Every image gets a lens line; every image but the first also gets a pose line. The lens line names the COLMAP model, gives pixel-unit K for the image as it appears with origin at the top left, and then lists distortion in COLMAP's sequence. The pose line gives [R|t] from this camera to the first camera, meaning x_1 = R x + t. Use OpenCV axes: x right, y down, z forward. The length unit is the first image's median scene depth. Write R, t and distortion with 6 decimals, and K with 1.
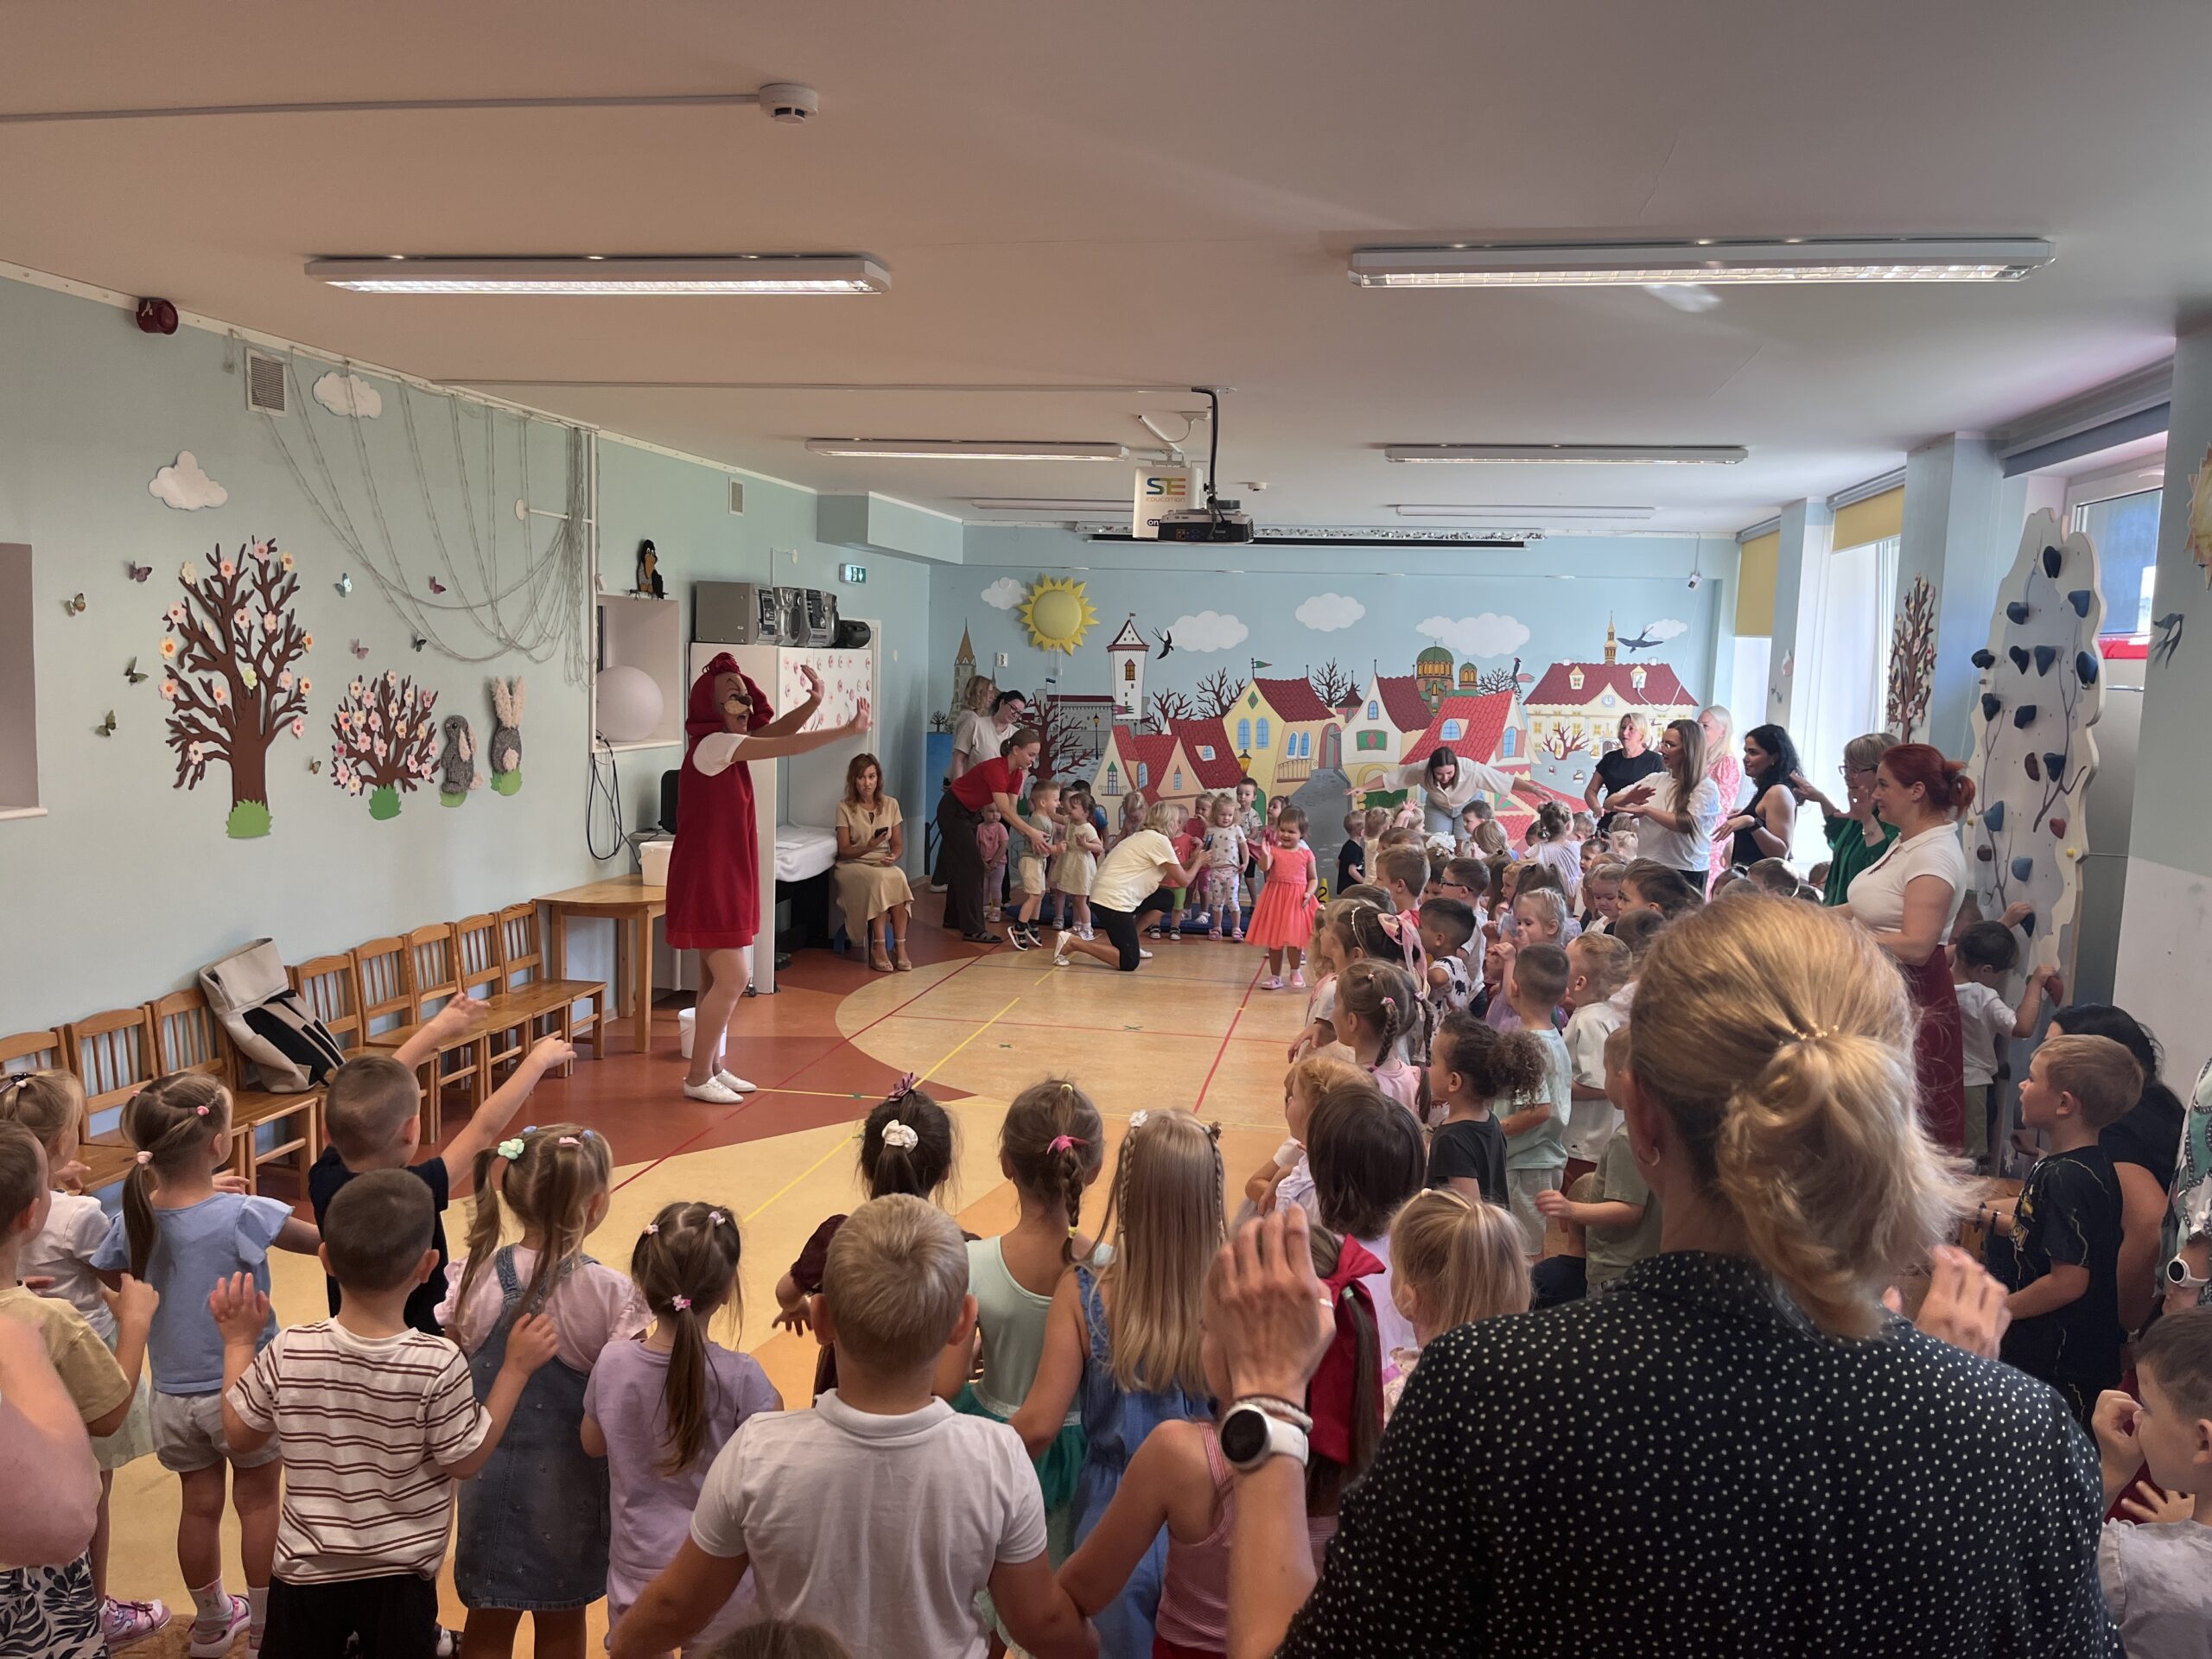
lens RADIAL K [[1671.6, 0, 1100.7], [0, 1671.6, 844.6], [0, 0, 1]] dist [0.073918, -0.103498]
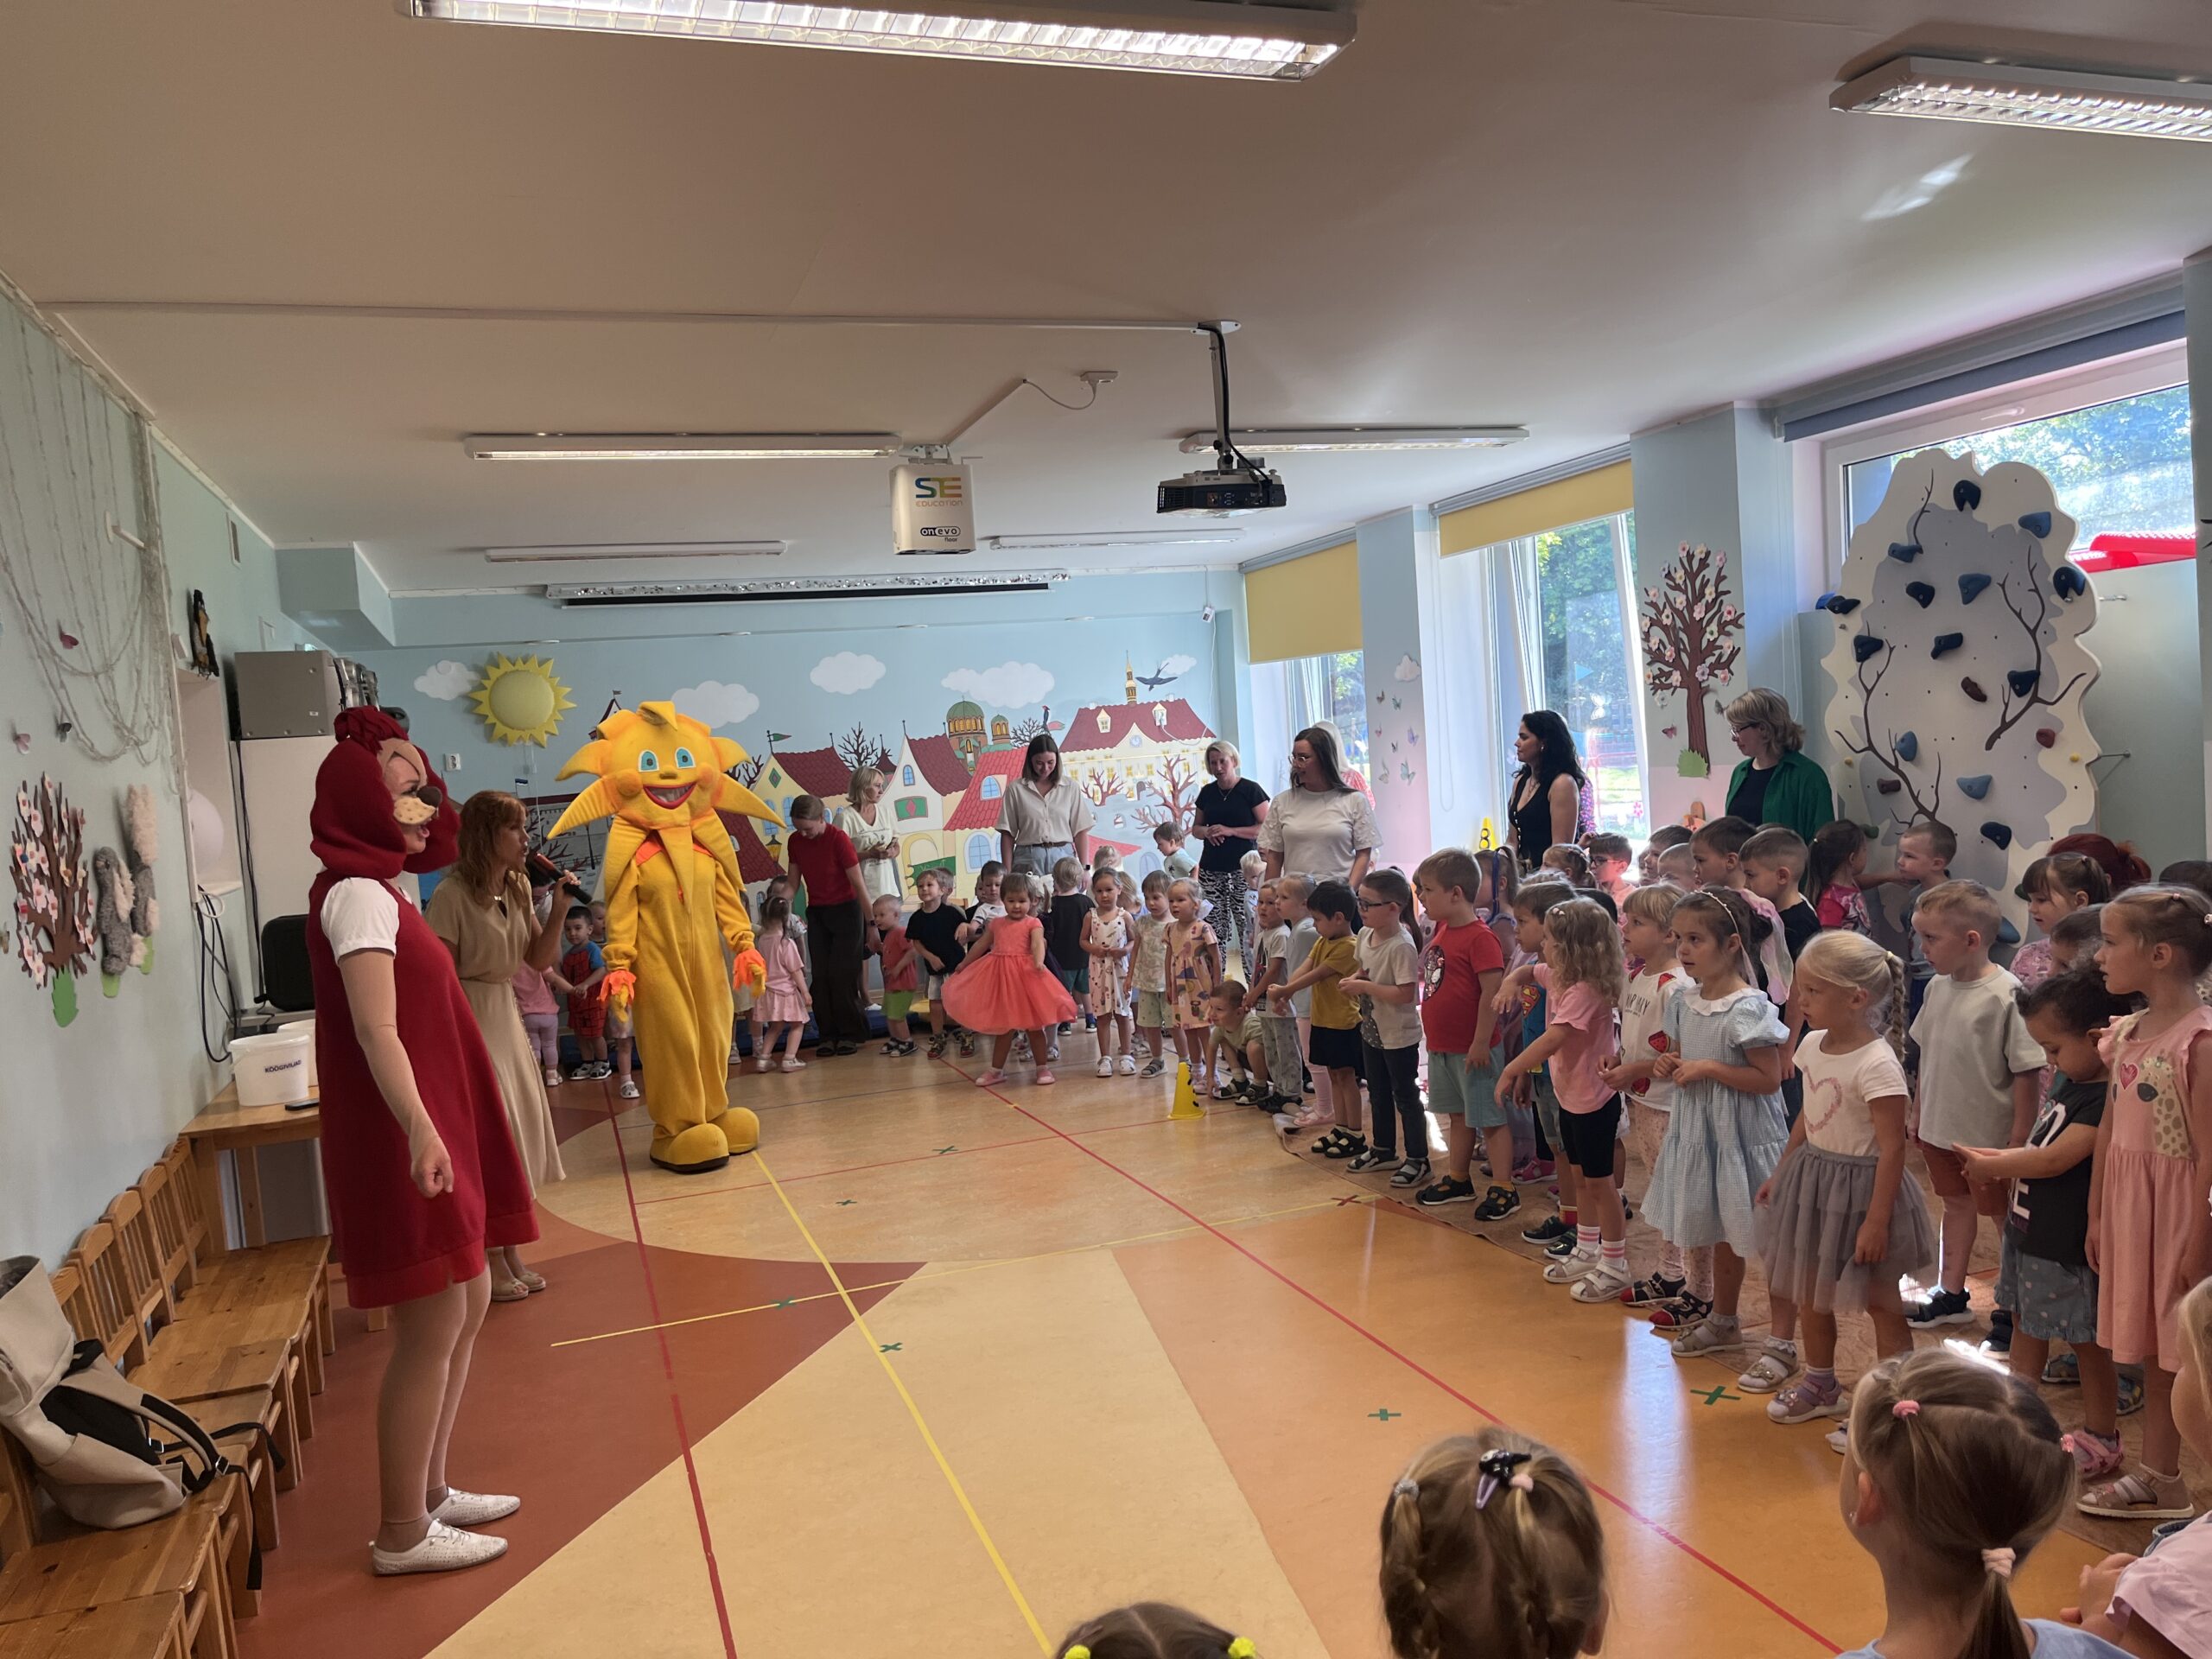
lens RADIAL K [[1671.6, 0, 1086.2], [0, 1671.6, 850.6], [0, 0, 1]] dist [0.073918, -0.103498]
pose [[0.867270, -0.122803, 0.482455, -0.311416], [0.152816, 0.987982, -0.023226, -0.005565], [-0.473804, 0.093870, 0.875613, 0.248360]]
